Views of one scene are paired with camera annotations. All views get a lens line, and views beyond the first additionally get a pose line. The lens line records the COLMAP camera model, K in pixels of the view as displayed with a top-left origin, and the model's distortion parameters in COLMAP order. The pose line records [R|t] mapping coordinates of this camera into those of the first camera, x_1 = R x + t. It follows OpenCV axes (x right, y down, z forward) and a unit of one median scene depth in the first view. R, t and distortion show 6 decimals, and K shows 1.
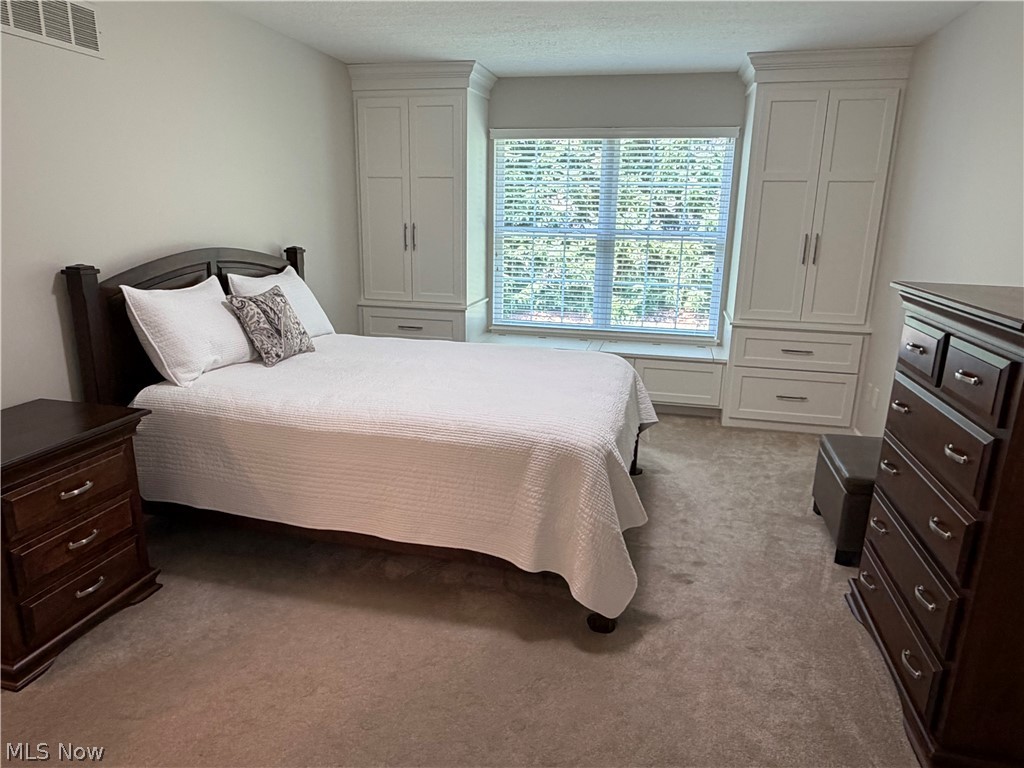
lens RADIAL K [[660.7, 0, 511.5], [0, 660.7, 383.7], [0, 0, 1]] dist [0.000510, 0.001574]
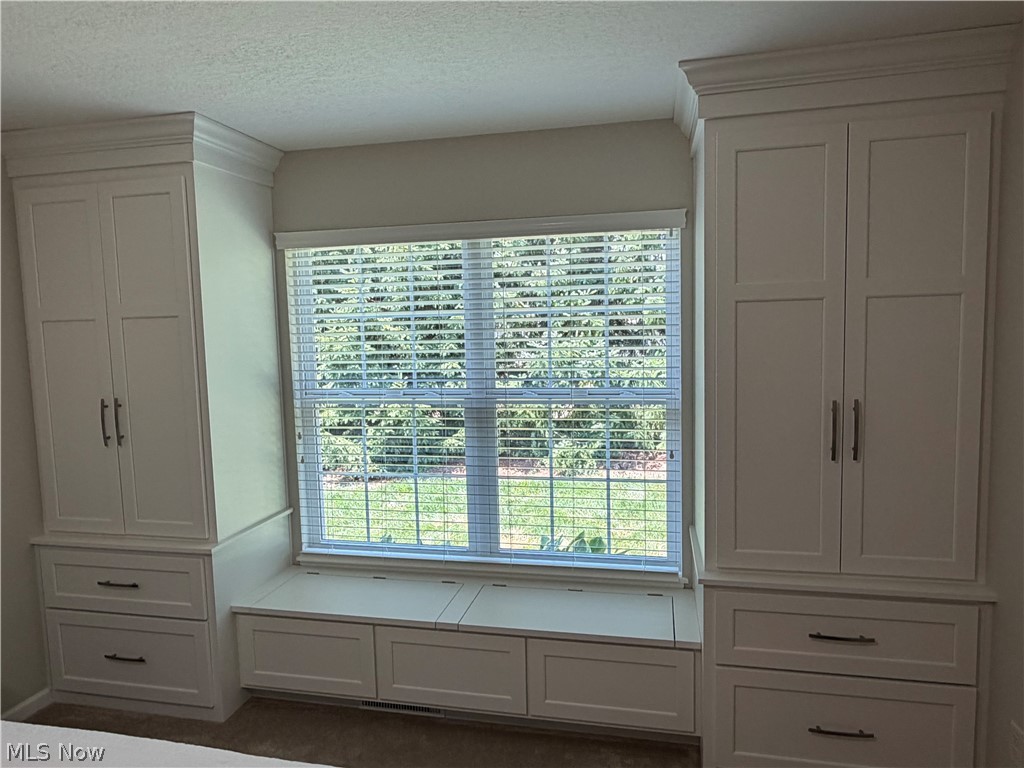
lens RADIAL K [[660.7, 0, 511.6], [0, 660.7, 387.6], [0, 0, 1]] dist [0.000510, 0.001574]
pose [[0.998991, -0.043047, 0.012774, 0.178486], [0.044560, 0.985471, -0.163893, -0.148634], [-0.005533, 0.164296, 0.986395, 0.457406]]
